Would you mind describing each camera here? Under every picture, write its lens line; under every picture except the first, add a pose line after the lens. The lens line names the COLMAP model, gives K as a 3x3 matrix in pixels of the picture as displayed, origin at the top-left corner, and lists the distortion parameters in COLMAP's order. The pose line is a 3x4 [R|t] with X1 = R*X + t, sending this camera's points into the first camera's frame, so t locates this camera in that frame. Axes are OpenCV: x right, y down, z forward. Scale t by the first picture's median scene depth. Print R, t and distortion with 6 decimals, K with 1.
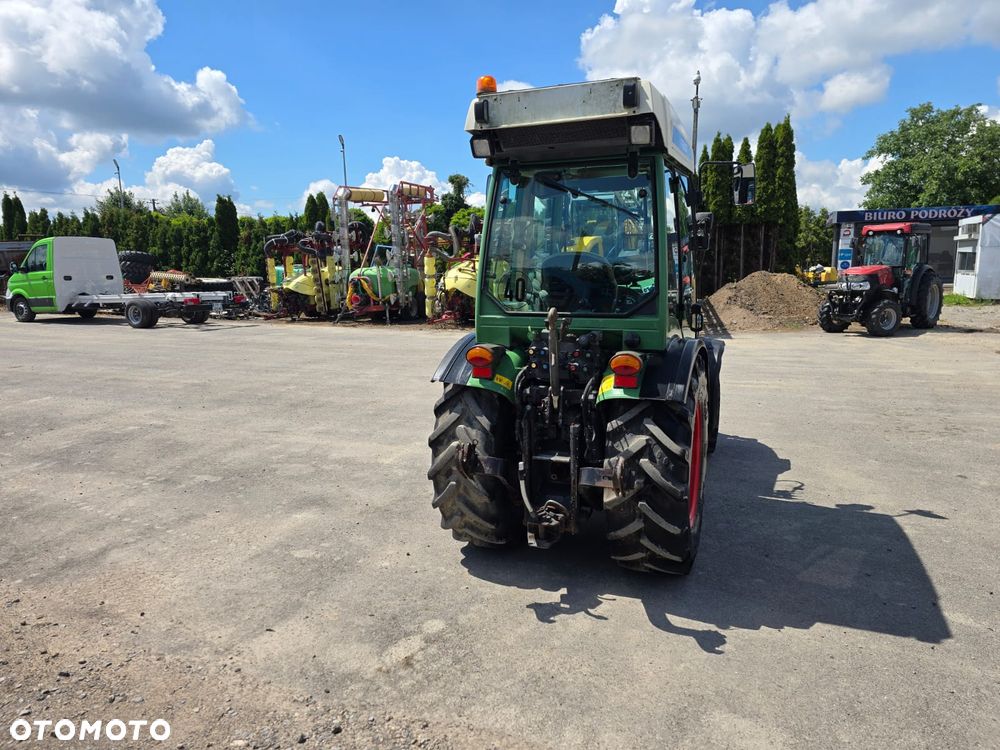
lens RADIAL K [[667.7, 0, 509.9], [0, 667.7, 377.4], [0, 0, 1]] dist [0.072369, -0.063190]
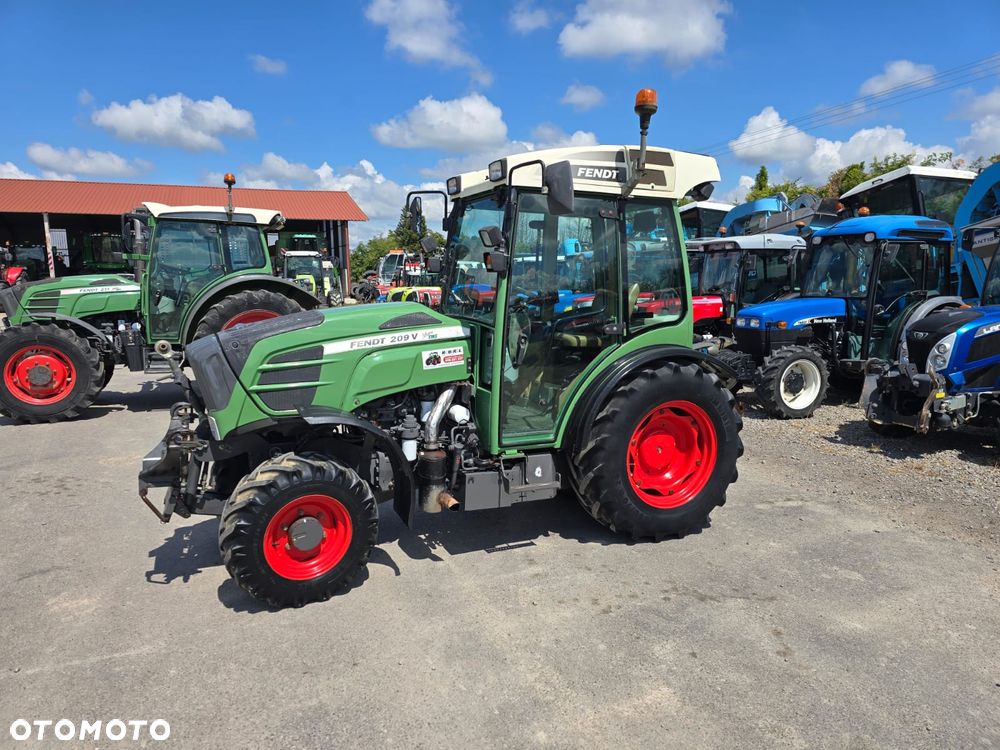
lens RADIAL K [[667.7, 0, 494.4], [0, 667.7, 378.1], [0, 0, 1]] dist [0.072369, -0.063190]
pose [[-0.711536, -0.094075, 0.696324, -0.515025], [0.128625, 0.956812, 0.260703, -0.291665], [-0.690777, 0.275064, -0.668706, 1.671644]]
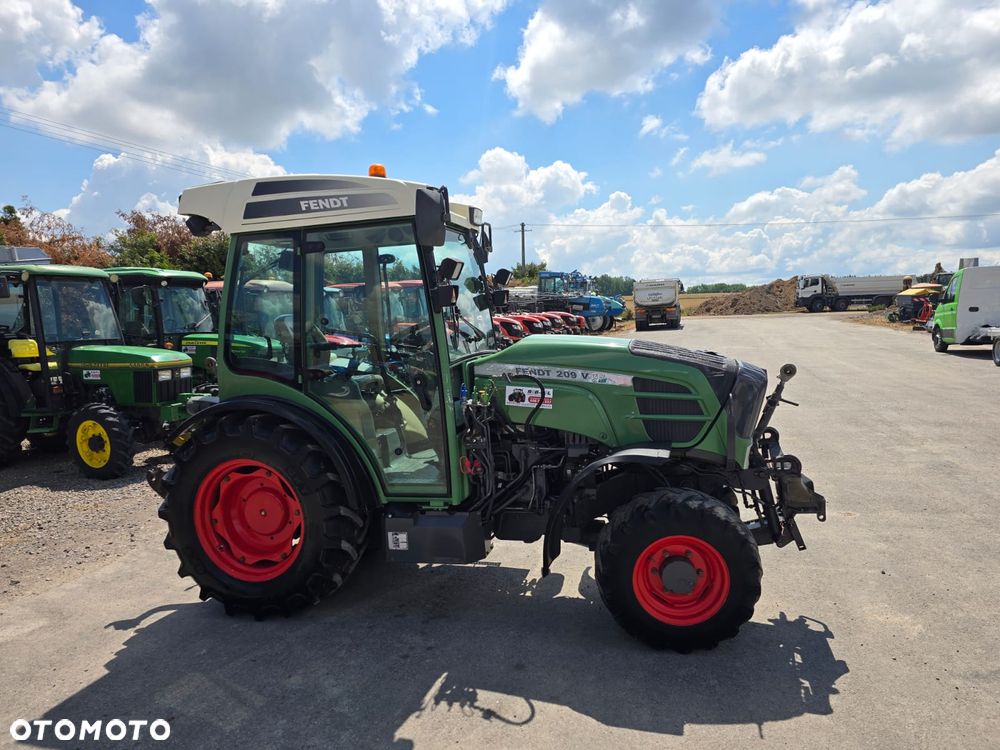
lens RADIAL K [[667.7, 0, 495.2], [0, 667.7, 372.3], [0, 0, 1]] dist [0.072369, -0.063190]
pose [[0.102208, 0.095235, -0.990194, 1.052198], [-0.135905, 0.987410, 0.080939, -0.184821], [0.985436, 0.126300, 0.113865, 0.978997]]
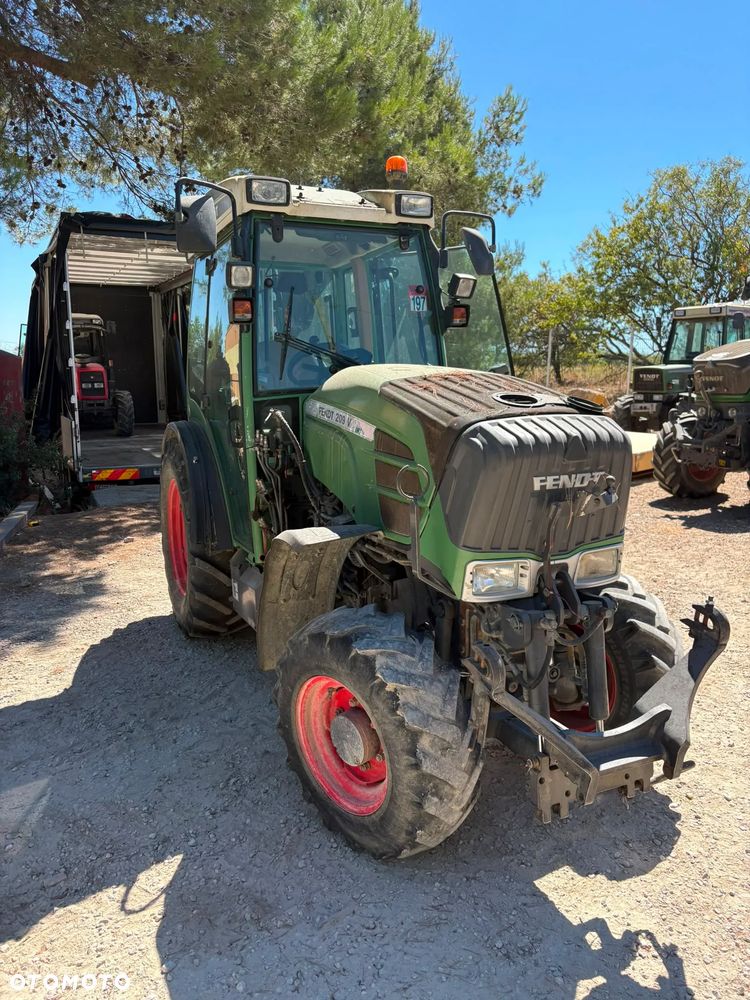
lens RADIAL K [[759.9, 0, 385.3], [0, 759.9, 494.4], [0, 0, 1]] dist [0.028561, -0.028927]
pose [[-0.695954, 0.130552, -0.706119, 0.716812], [-0.101209, 0.955686, 0.276445, -0.248924], [0.710918, 0.263858, -0.651900, 1.607446]]
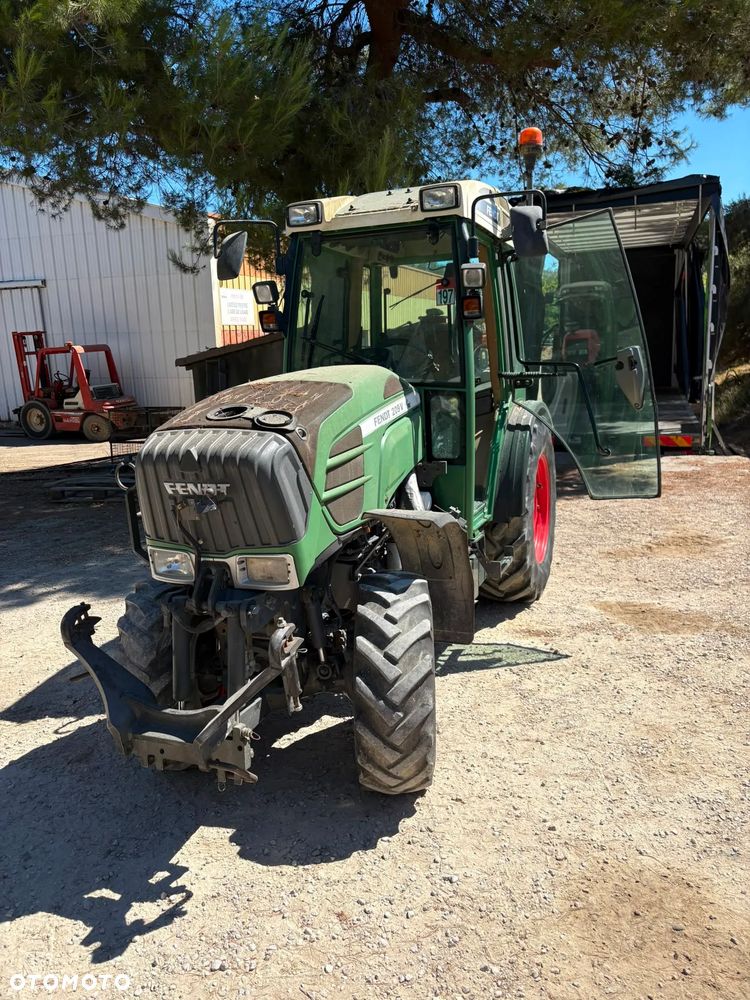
lens RADIAL K [[759.9, 0, 372.2], [0, 759.9, 494.3], [0, 0, 1]] dist [0.028561, -0.028927]
pose [[-0.998521, 0.052715, 0.013326, 0.170372], [0.054034, 0.934667, 0.351393, -0.315365], [0.006068, 0.351594, -0.936133, 1.880093]]
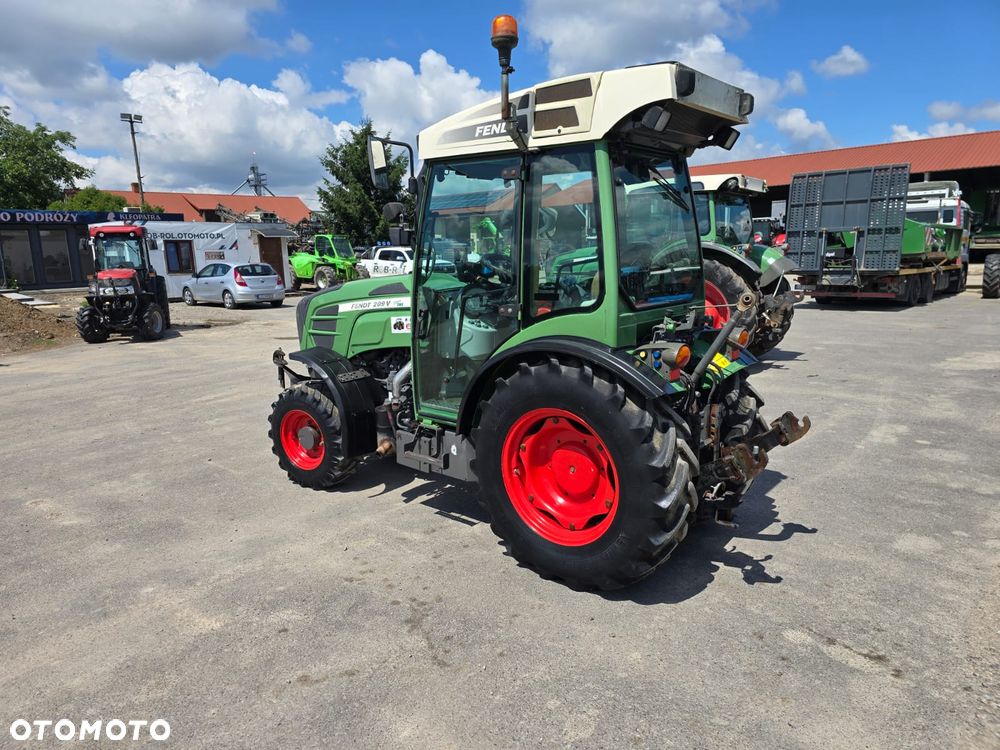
lens RADIAL K [[667.7, 0, 489.2], [0, 667.7, 377.4], [0, 0, 1]] dist [0.072369, -0.063190]
pose [[0.319750, -0.174527, 0.931290, -0.734749], [0.182859, 0.975778, 0.120082, -0.120681], [-0.929690, 0.131898, 0.343918, 0.706010]]
